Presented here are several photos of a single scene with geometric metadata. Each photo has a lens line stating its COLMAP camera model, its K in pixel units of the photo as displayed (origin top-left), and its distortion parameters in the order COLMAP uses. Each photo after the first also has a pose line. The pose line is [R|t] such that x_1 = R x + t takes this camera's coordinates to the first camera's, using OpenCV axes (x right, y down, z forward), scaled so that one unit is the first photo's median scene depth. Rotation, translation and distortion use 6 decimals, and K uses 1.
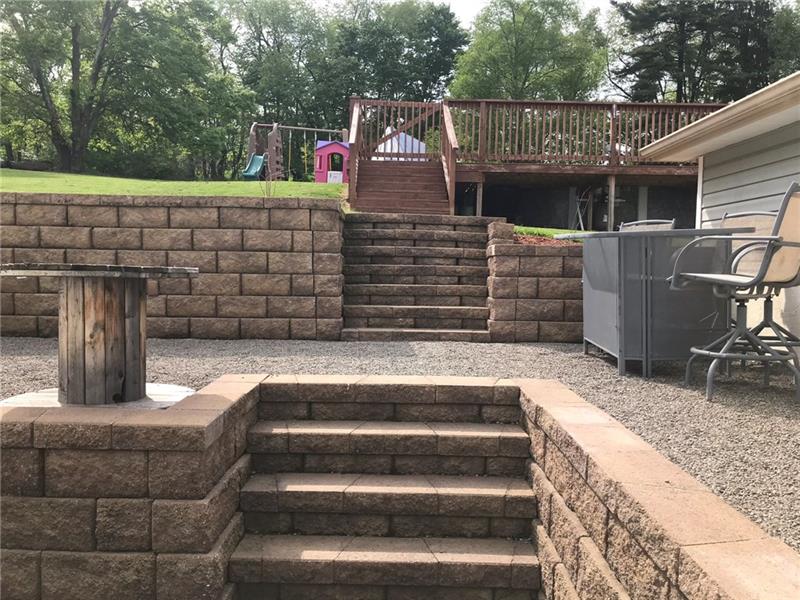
lens RADIAL K [[661.9, 0, 403.8], [0, 661.9, 300.4], [0, 0, 1]] dist [0.030812, -0.026939]
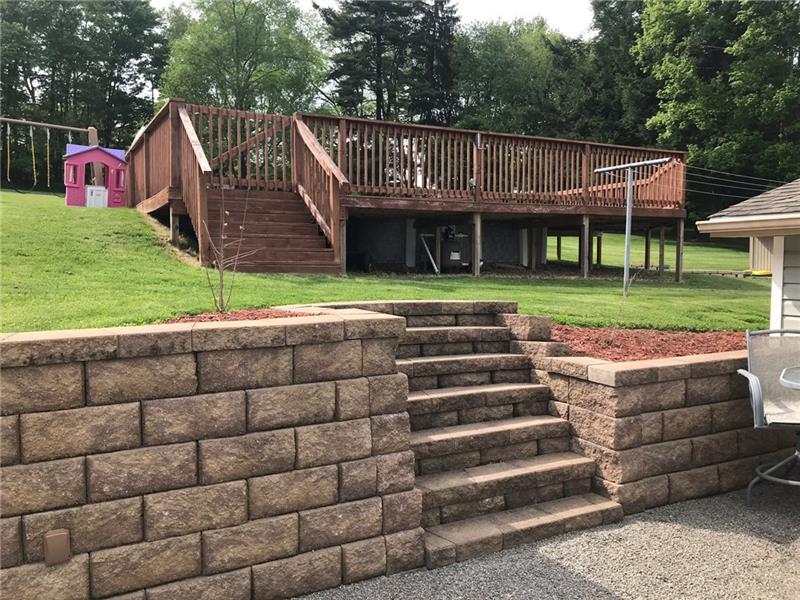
lens RADIAL K [[661.9, 0, 399.2], [0, 661.9, 295.9], [0, 0, 1]] dist [0.030812, -0.026939]
pose [[0.892673, -0.045763, 0.448376, -0.362406], [0.044399, 0.998922, 0.013559, -0.181204], [-0.448513, 0.007804, 0.893742, 0.490194]]
